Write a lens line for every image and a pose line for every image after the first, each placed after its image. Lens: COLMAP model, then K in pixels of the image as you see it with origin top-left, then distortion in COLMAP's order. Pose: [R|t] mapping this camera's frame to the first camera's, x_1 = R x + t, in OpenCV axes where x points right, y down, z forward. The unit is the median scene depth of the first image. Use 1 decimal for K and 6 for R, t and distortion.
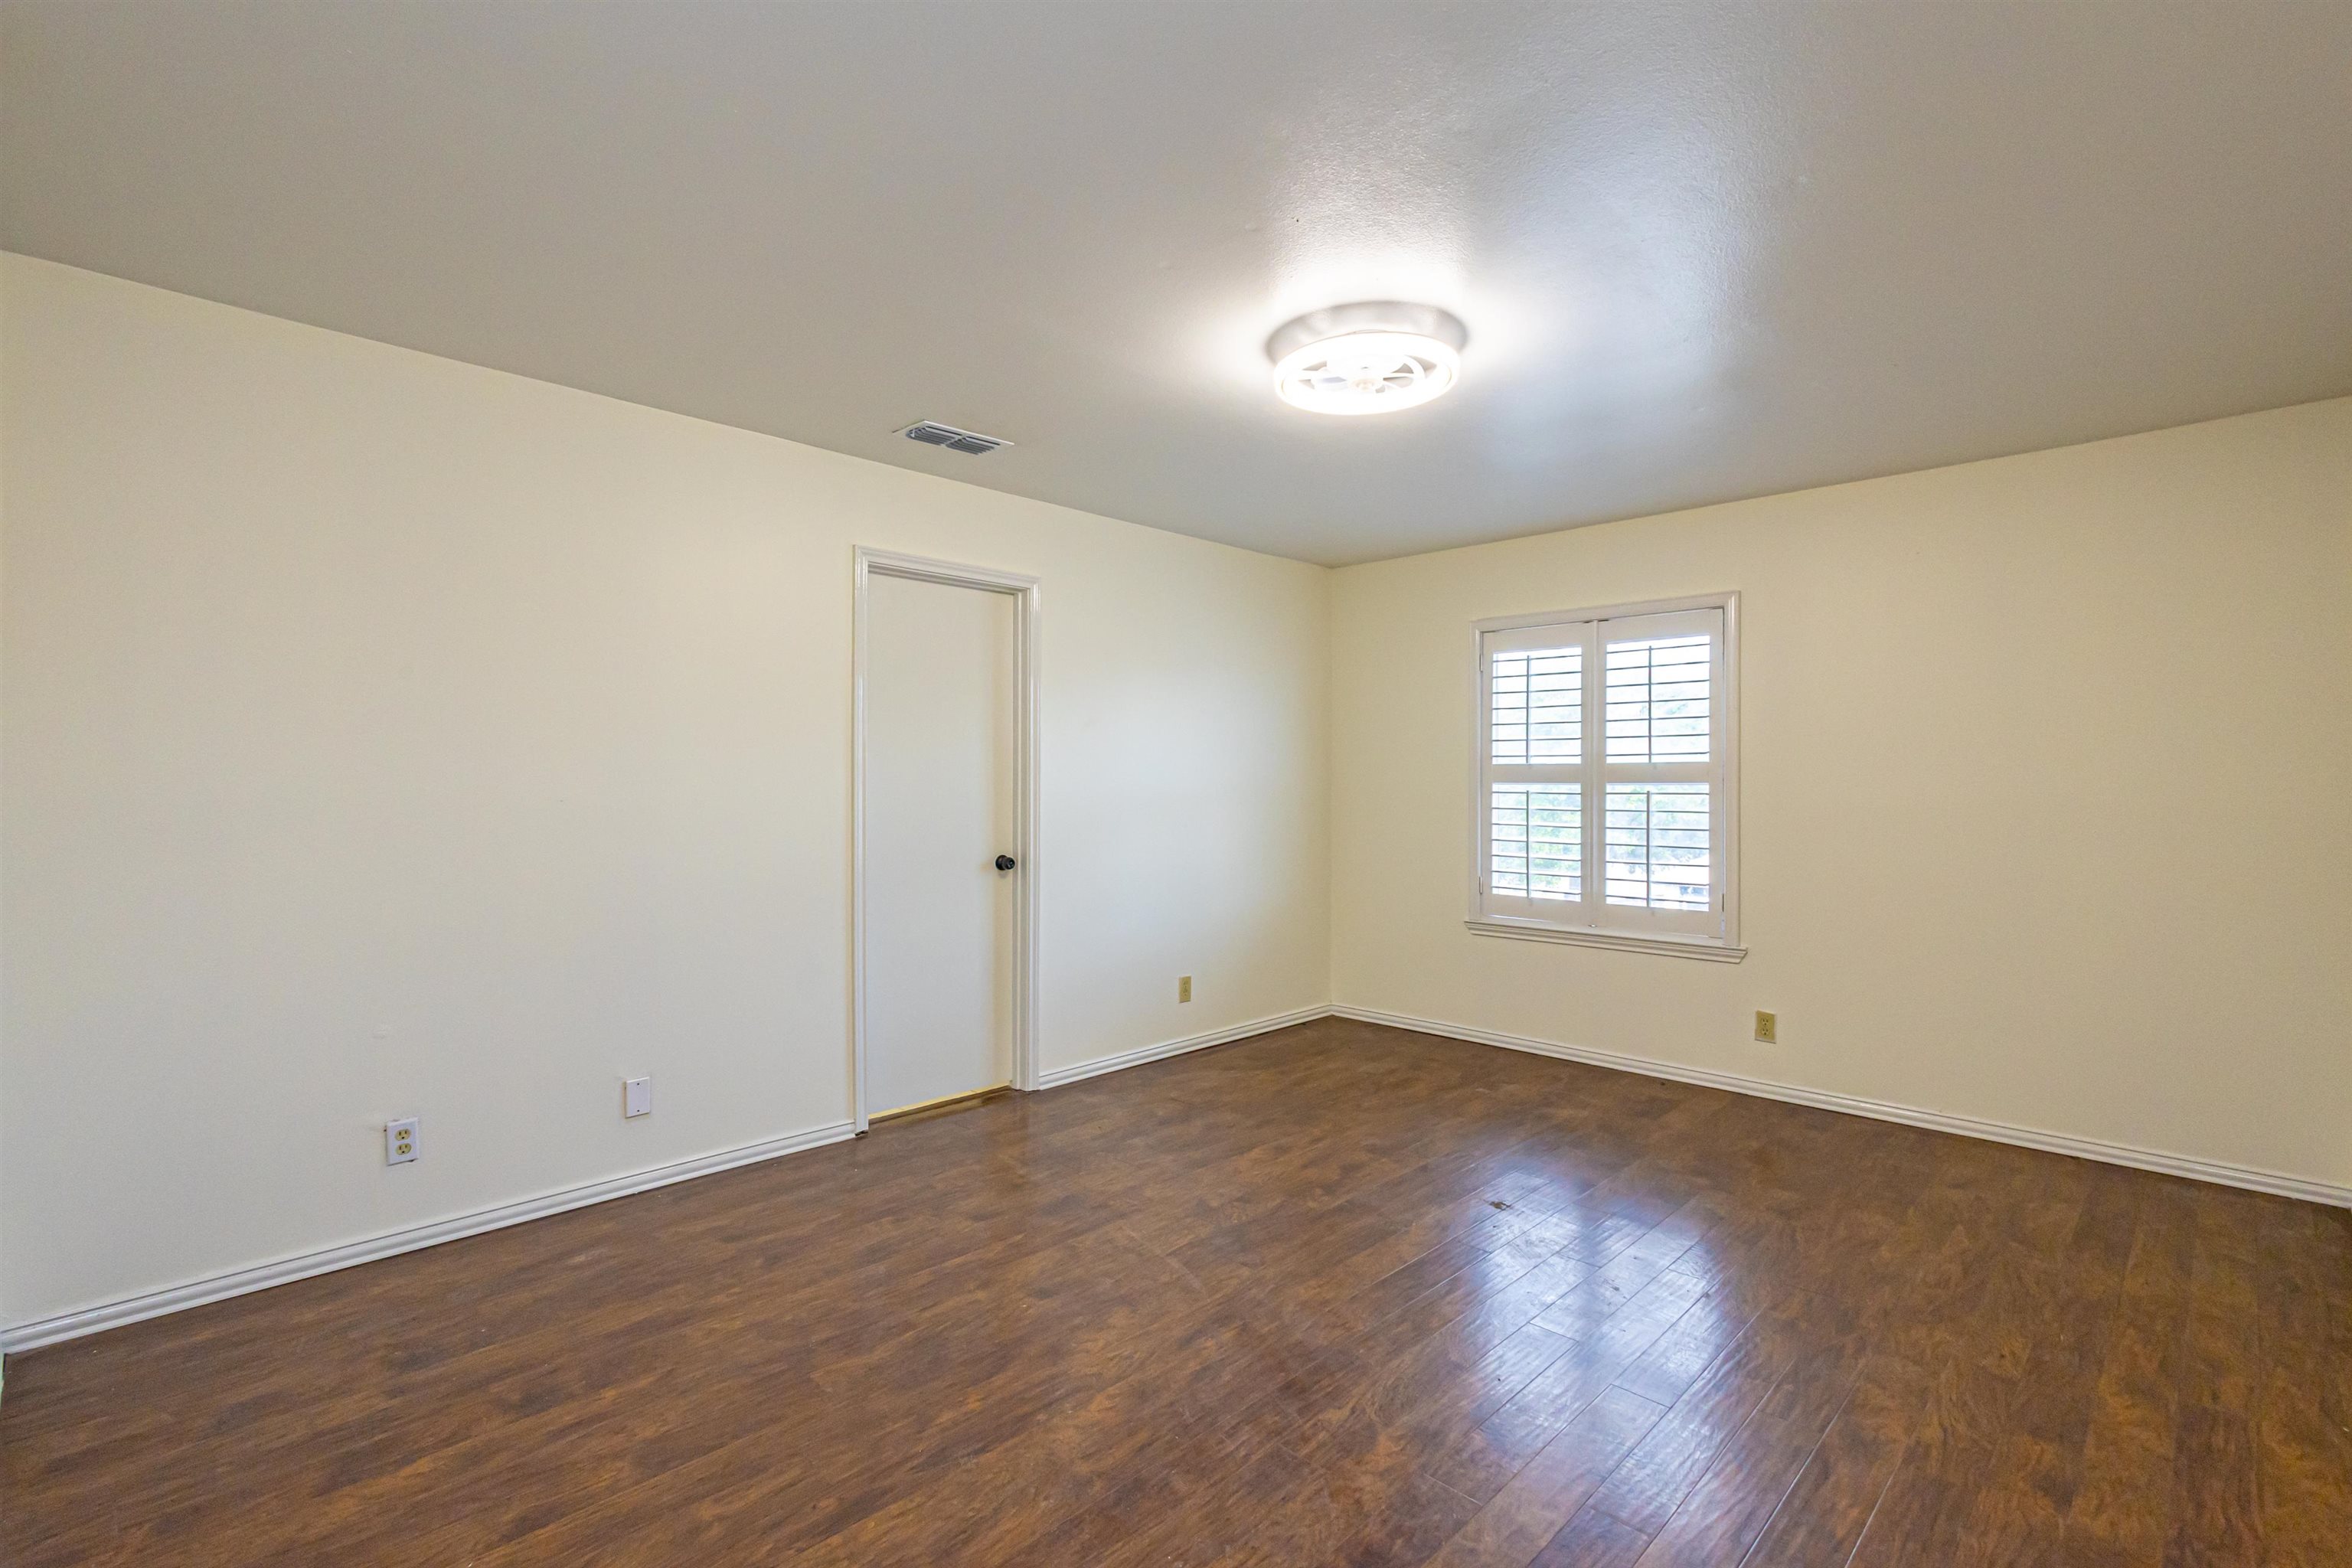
lens RADIAL K [[1081.1, 0, 1178.7], [0, 1081.1, 787.1], [0, 0, 1]] dist [0.016643, -0.005549]
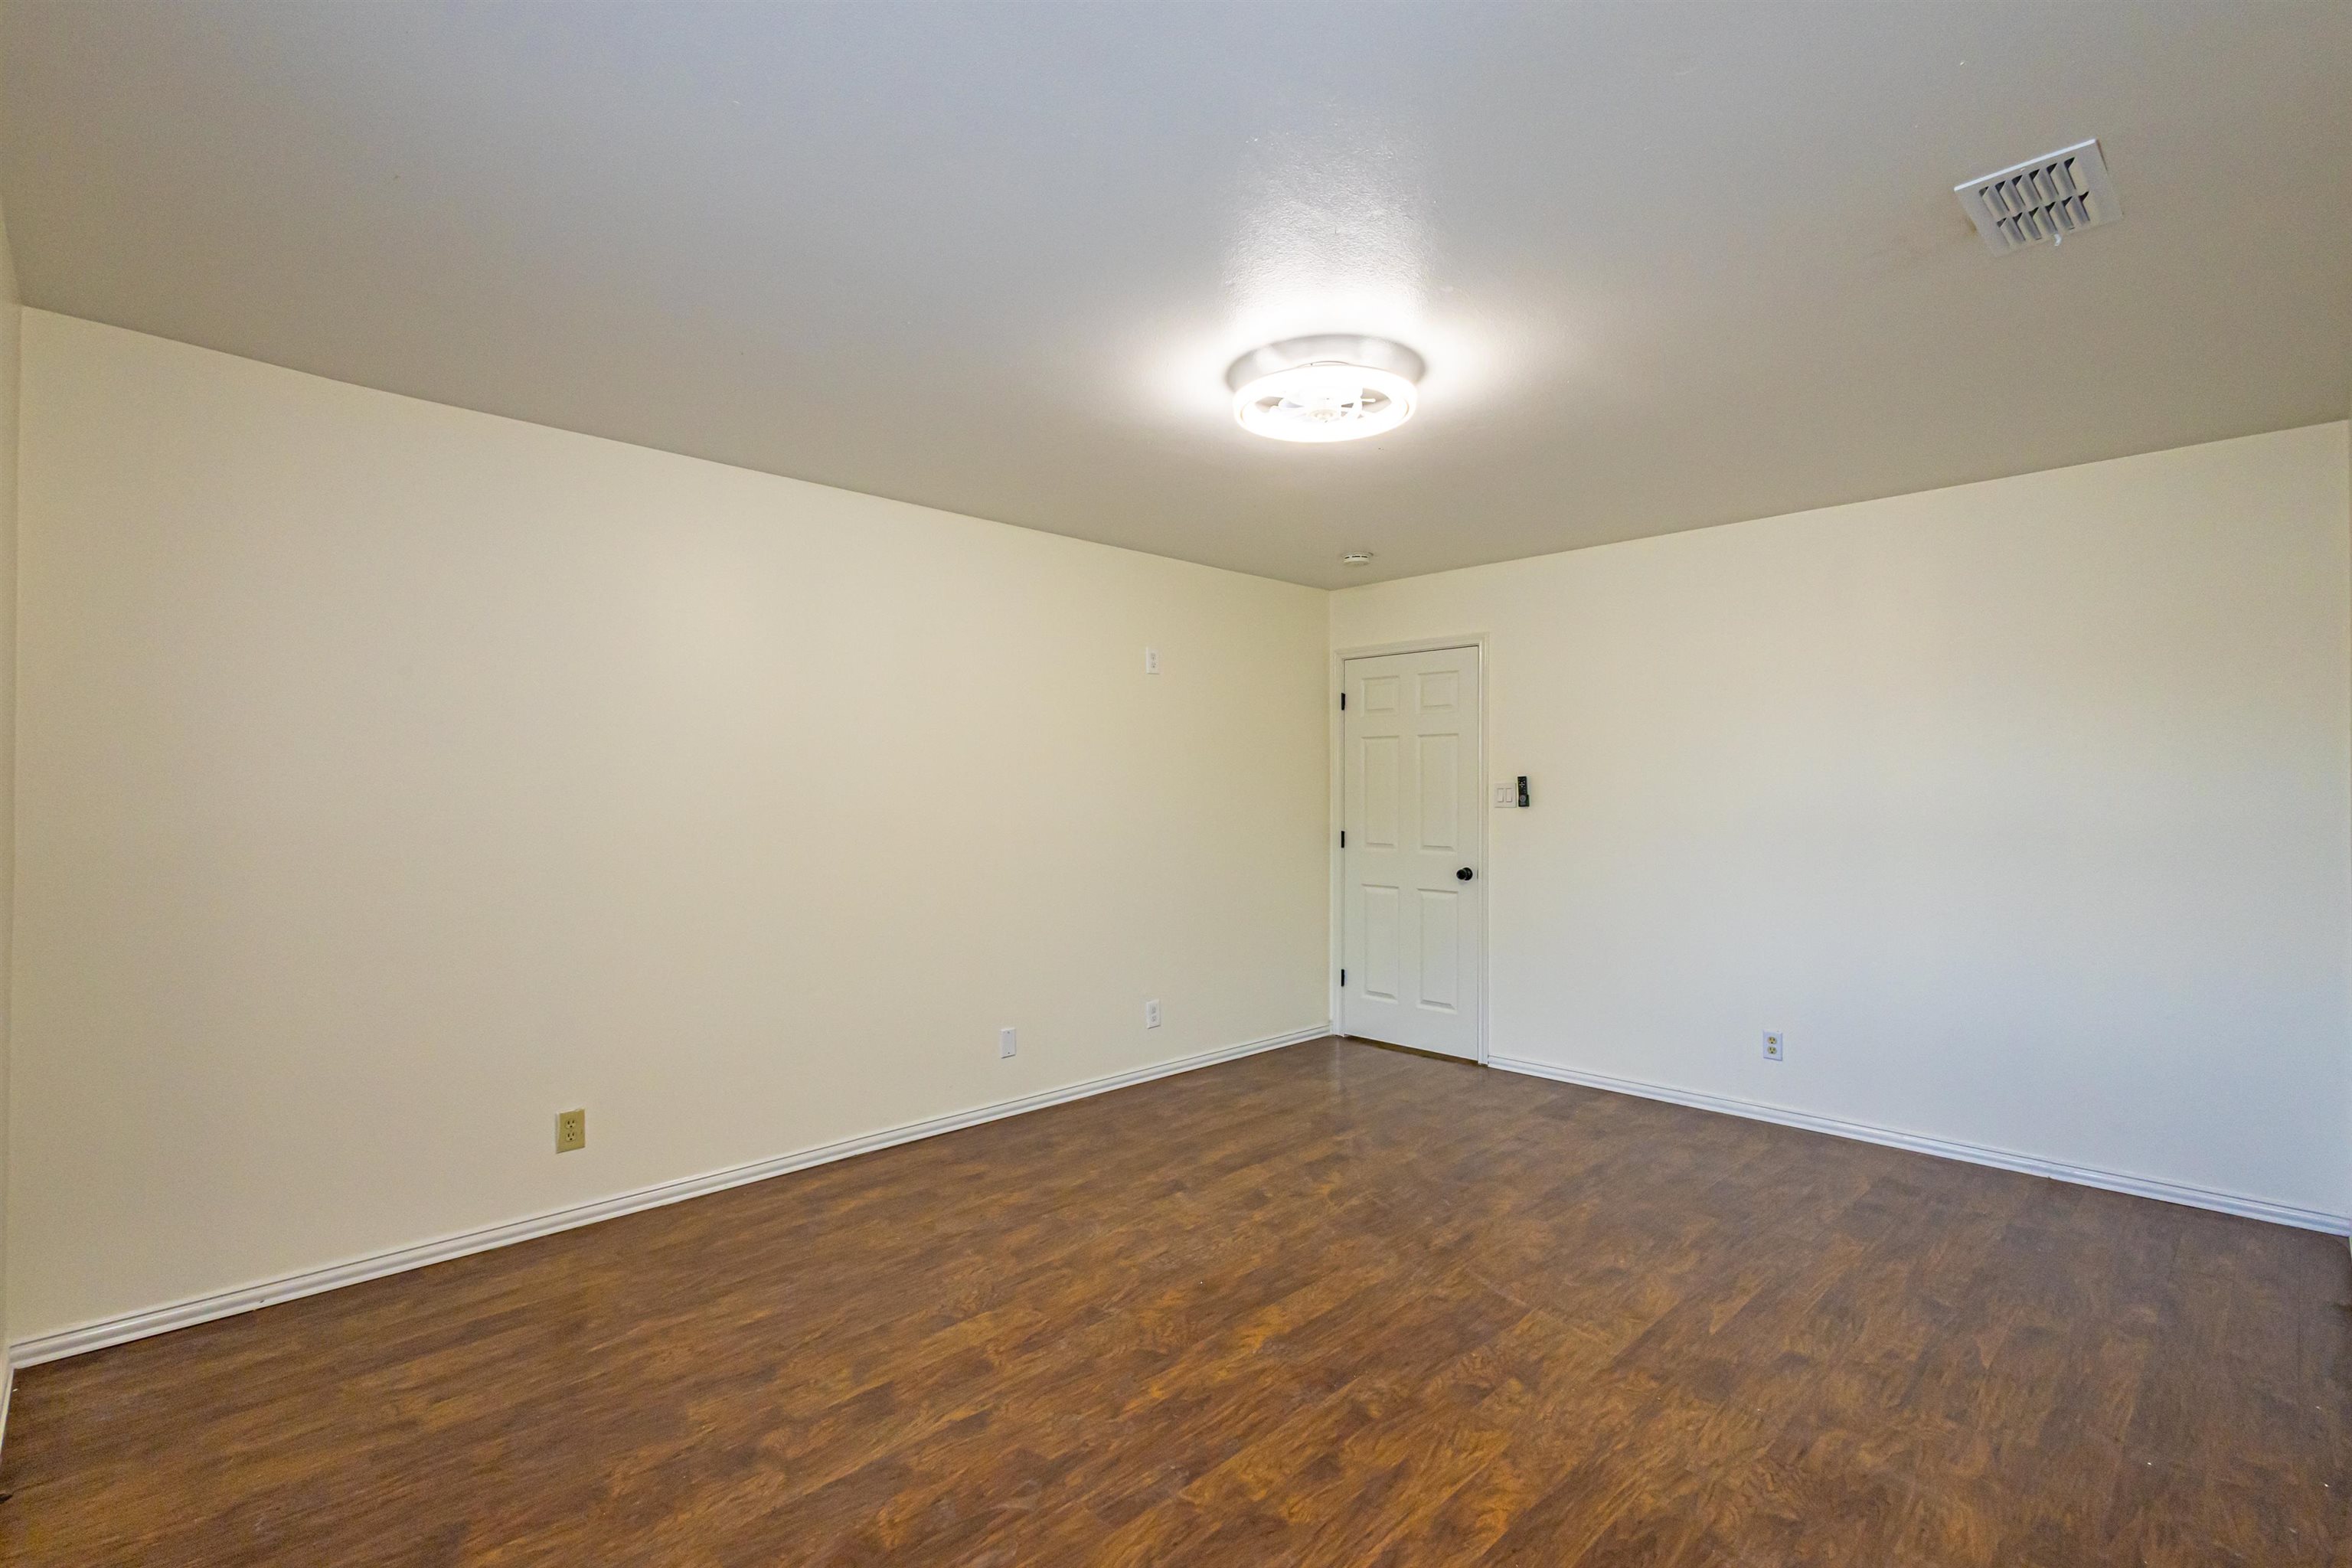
lens RADIAL K [[1101.7, 0, 1179.8], [0, 1101.7, 784.4], [0, 0, 1]] dist [0.008318, -0.000362]
pose [[-0.999802, -0.002307, 0.019743, 0.272379], [-0.002336, 0.999996, -0.001410, -0.025669], [-0.019739, -0.001456, -0.999804, 1.938711]]
